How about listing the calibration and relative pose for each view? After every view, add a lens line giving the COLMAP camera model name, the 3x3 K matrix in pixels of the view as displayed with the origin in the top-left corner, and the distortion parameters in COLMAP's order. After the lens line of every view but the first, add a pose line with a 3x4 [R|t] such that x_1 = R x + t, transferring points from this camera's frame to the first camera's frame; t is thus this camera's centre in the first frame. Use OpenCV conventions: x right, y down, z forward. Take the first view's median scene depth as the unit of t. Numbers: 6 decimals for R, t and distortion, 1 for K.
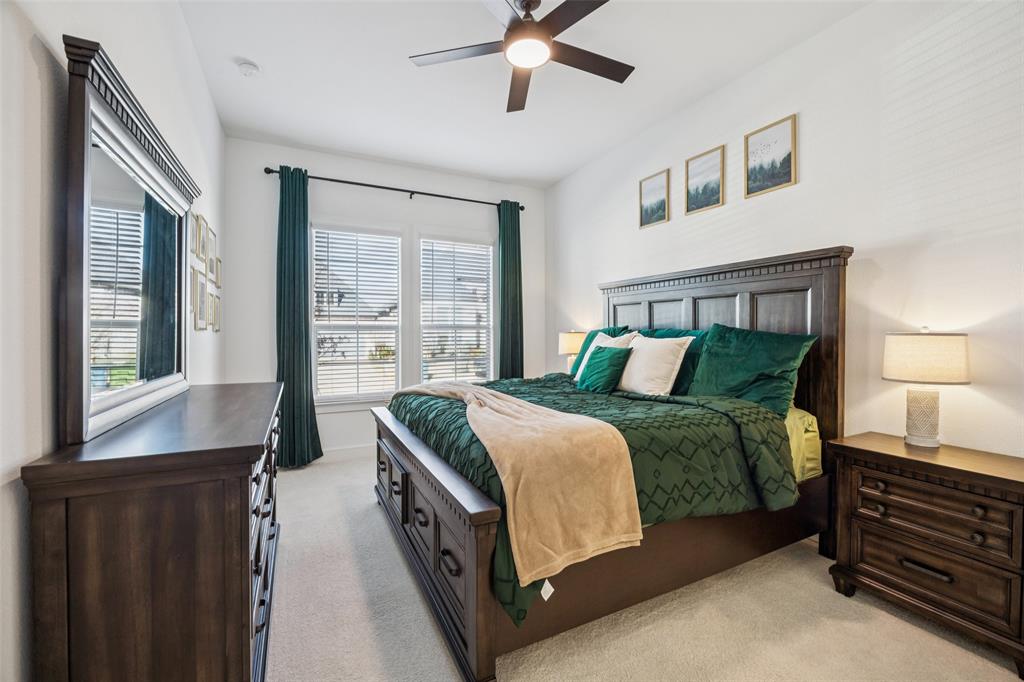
lens RADIAL K [[436.1, 0, 512.0], [0, 436.1, 341.0], [0, 0, 1]] dist [0.000072, 0.000283]
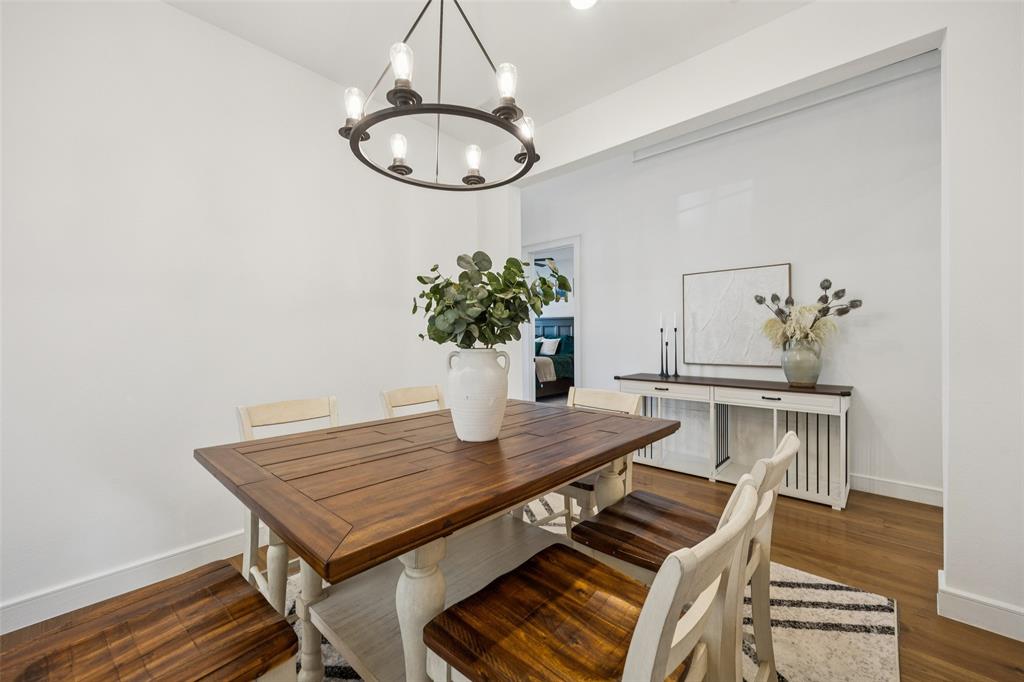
lens RADIAL K [[408.5, 0, 512.0], [0, 408.5, 341.0], [0, 0, 1]] dist [0.001287, 0.000186]
pose [[0.938846, -0.001693, 0.344332, -1.055665], [0.001783, 0.999998, 0.000056, 0.010721], [-0.344332, 0.000561, 0.938848, -1.903428]]
